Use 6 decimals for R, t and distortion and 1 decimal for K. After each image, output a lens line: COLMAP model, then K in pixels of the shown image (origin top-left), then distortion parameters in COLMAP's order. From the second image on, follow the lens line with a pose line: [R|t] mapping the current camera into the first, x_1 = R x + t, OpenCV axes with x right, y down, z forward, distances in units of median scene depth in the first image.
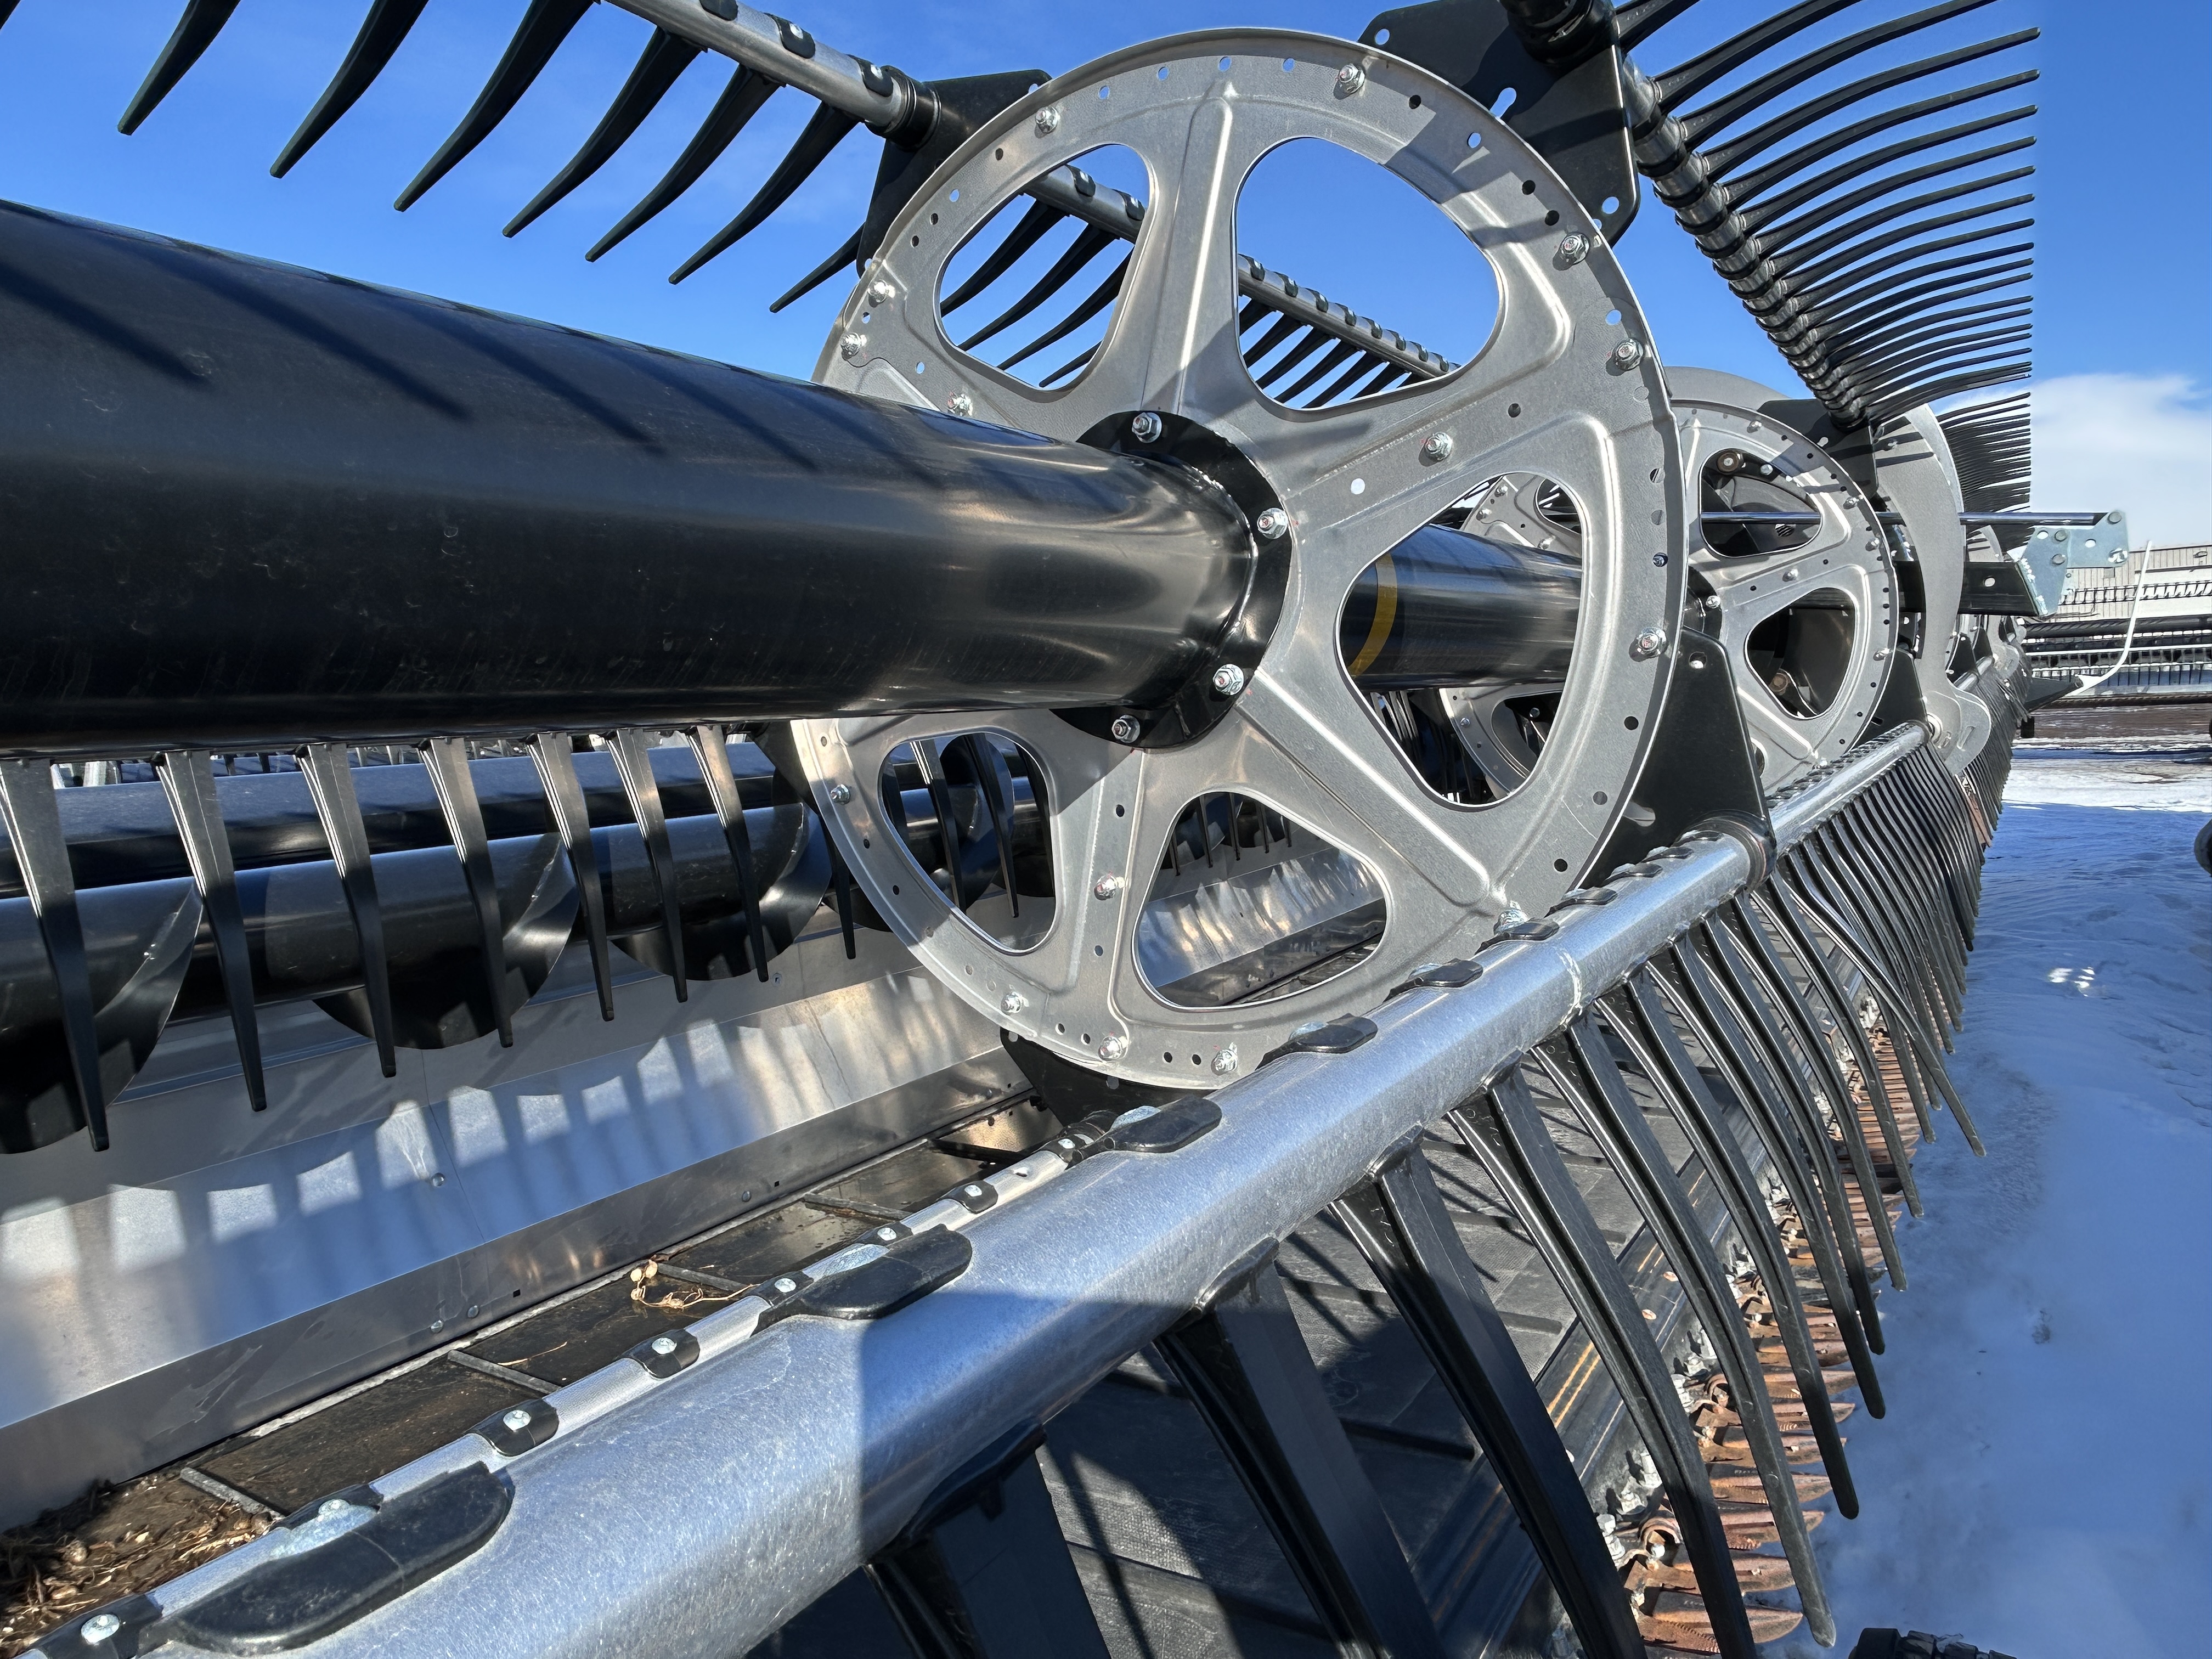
lens RADIAL K [[1410.4, 0, 1105.7], [0, 1410.4, 818.1], [0, 0, 1]] dist [0.001597, 0.008188]
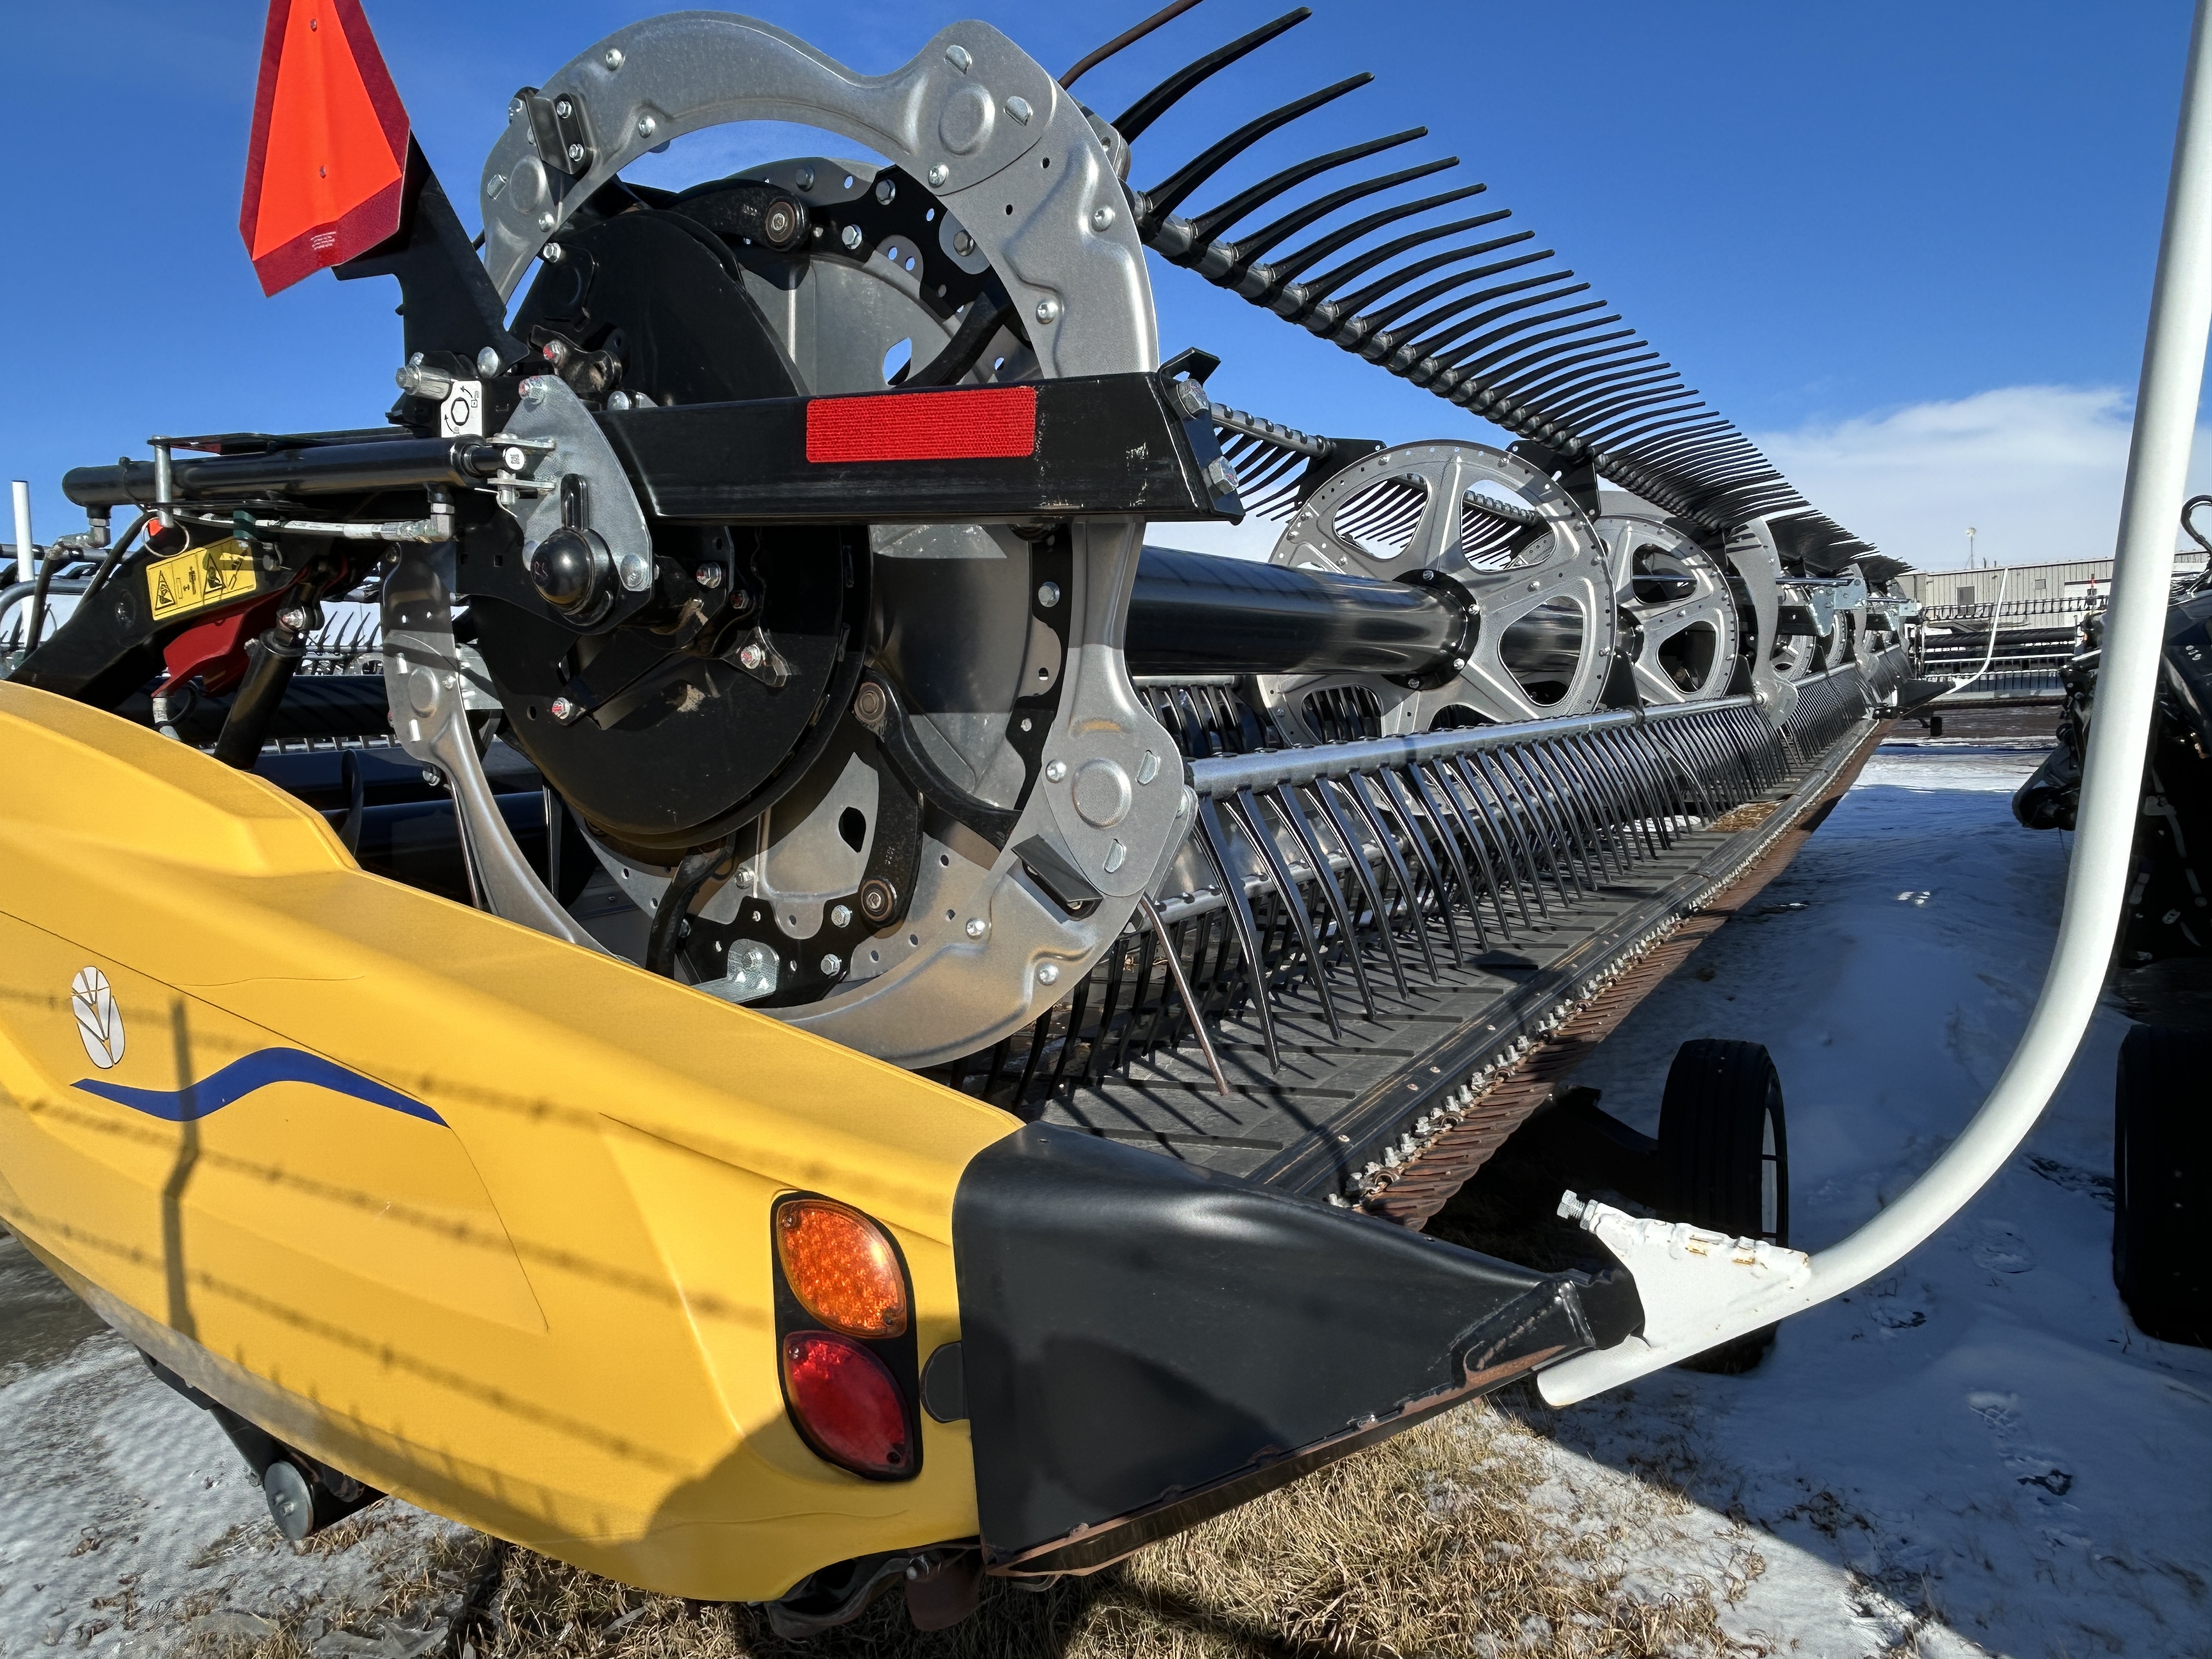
lens RADIAL K [[1410.4, 0, 1097.0], [0, 1410.4, 820.3], [0, 0, 1]] dist [0.001597, 0.008188]
pose [[0.999724, -0.005846, 0.022765, -0.688966], [0.005997, 0.999960, -0.006590, 0.223833], [-0.022726, 0.006725, 0.999719, -1.776310]]
